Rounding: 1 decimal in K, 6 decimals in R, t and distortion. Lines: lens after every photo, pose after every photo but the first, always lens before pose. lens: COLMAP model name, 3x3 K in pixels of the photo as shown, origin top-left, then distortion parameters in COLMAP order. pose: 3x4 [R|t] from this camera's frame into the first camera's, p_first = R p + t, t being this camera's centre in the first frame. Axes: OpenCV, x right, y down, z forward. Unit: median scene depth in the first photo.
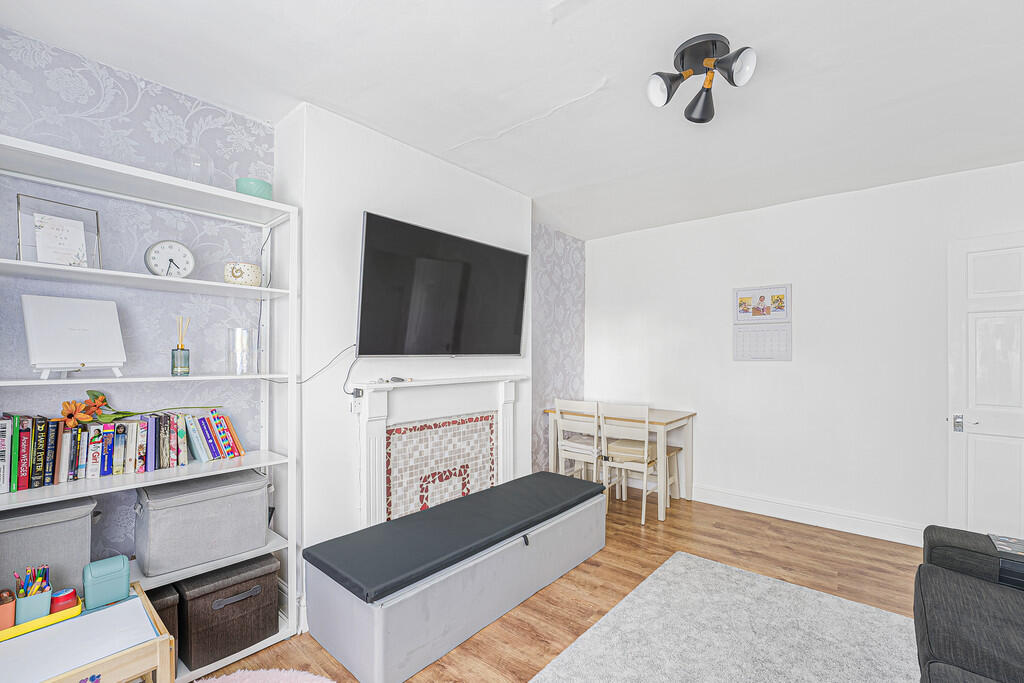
lens RADIAL K [[419.7, 0, 516.1], [0, 419.7, 349.9], [0, 0, 1]] dist [-0.018617, 0.000243]
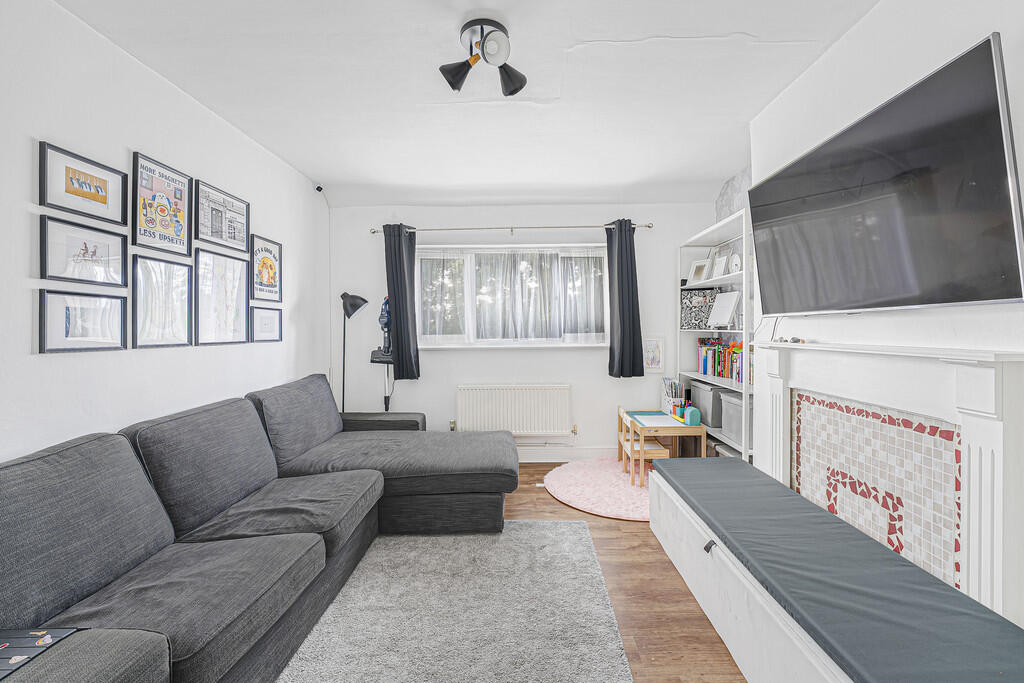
lens RADIAL K [[419.7, 0, 515.7], [0, 419.7, 331.1], [0, 0, 1]] dist [-0.018617, 0.000243]
pose [[-0.765723, 0.004510, -0.643155, 0.699332], [0.009306, 0.999948, -0.004068, 0.045070], [0.643104, -0.009100, -0.765725, 1.182579]]
